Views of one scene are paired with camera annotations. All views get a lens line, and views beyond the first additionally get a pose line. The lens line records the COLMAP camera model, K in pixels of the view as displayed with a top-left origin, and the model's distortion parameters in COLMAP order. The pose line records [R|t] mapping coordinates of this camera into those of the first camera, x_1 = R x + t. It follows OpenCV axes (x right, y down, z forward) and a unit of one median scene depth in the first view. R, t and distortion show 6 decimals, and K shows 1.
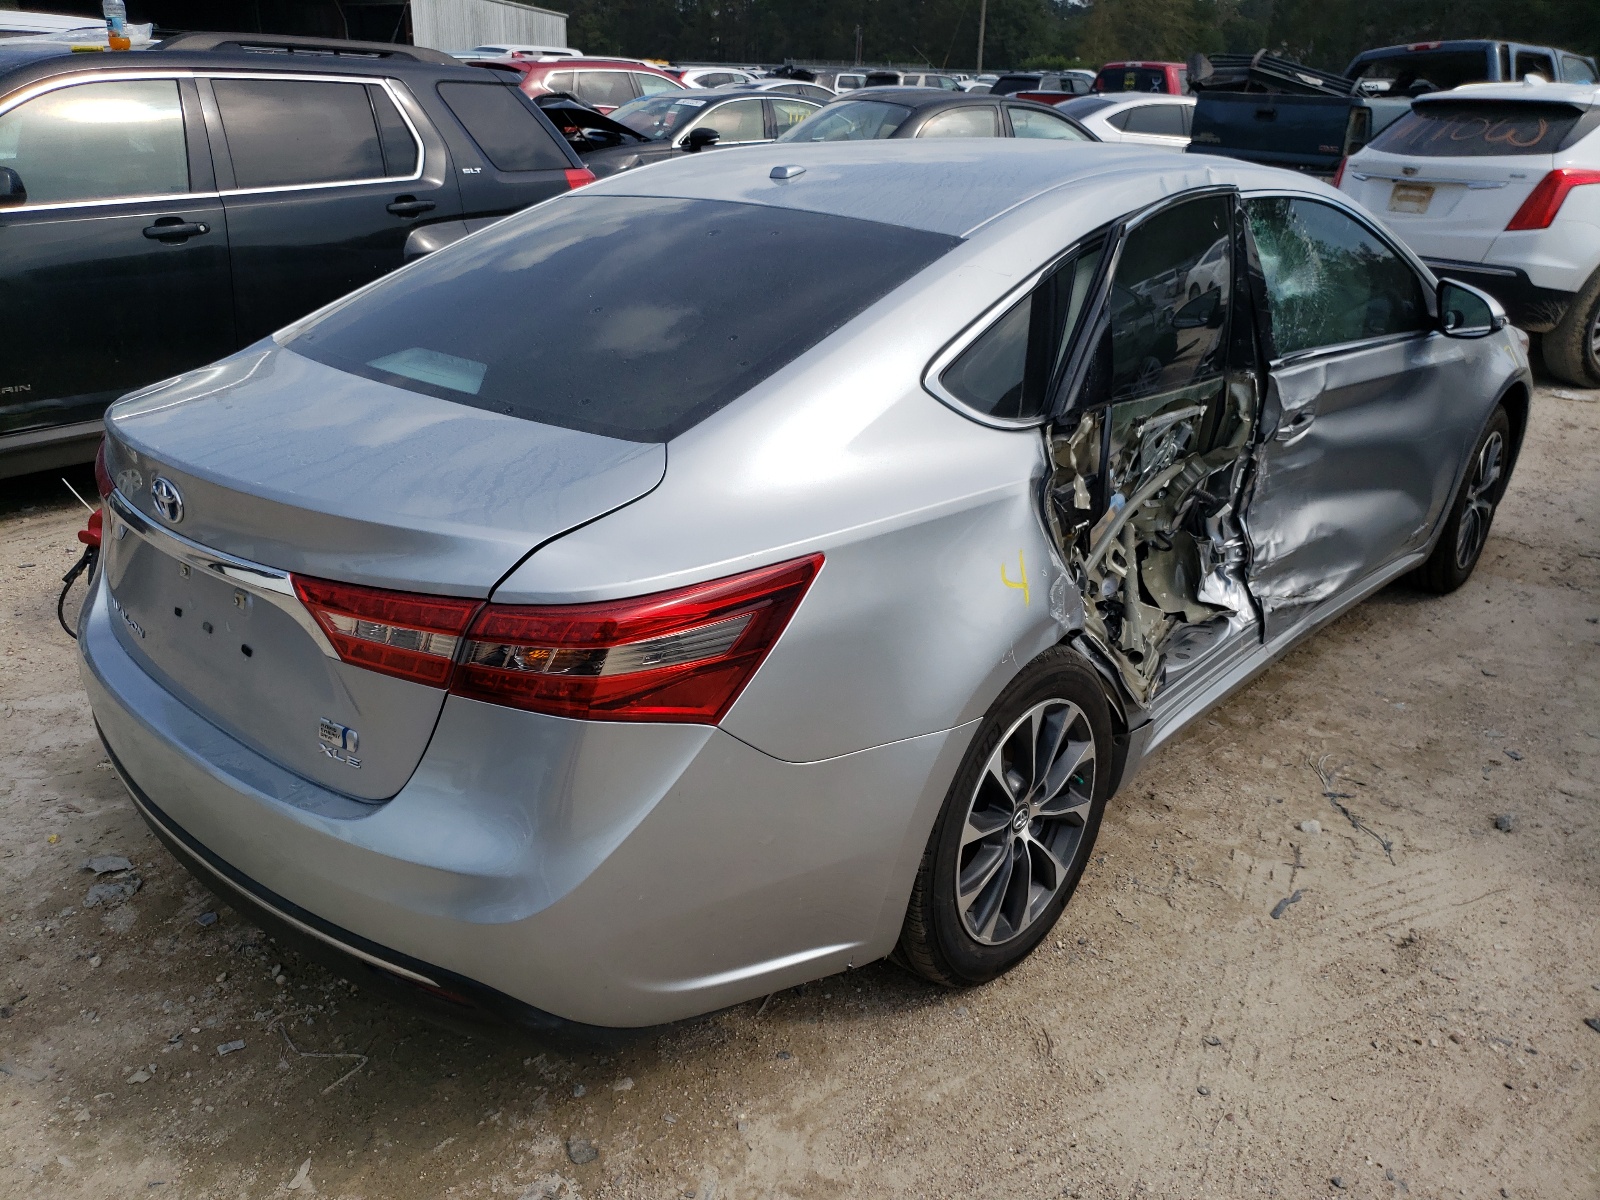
lens RADIAL K [[1220.2, 0, 800.0], [0, 1220.2, 600.0], [0, 0, 1]] dist [-0.006051, -0.003451]
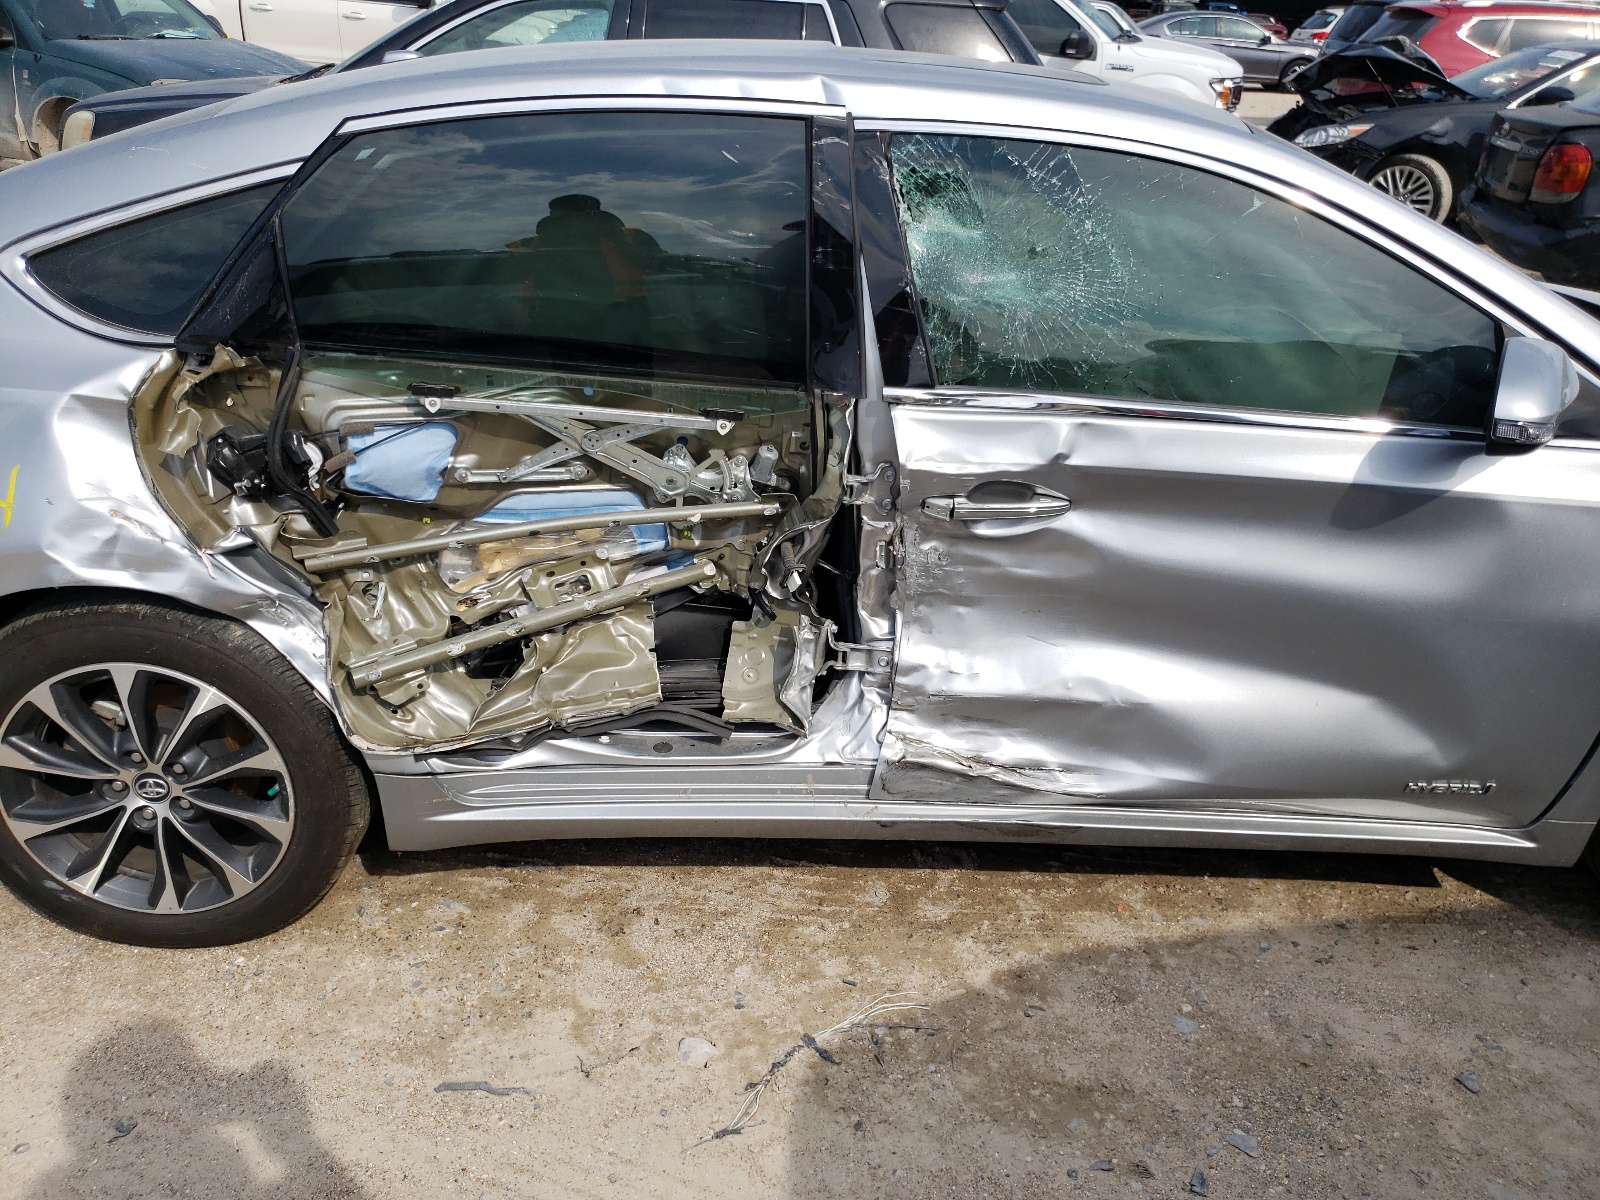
lens RADIAL K [[1220.2, 0, 800.0], [0, 1220.2, 600.0], [0, 0, 1]] dist [-0.006051, -0.003451]
pose [[0.703016, 0.312563, -0.638806, 0.817219], [-0.293801, 0.945652, 0.139368, -0.167094], [0.647649, 0.089704, 0.756640, 0.489851]]
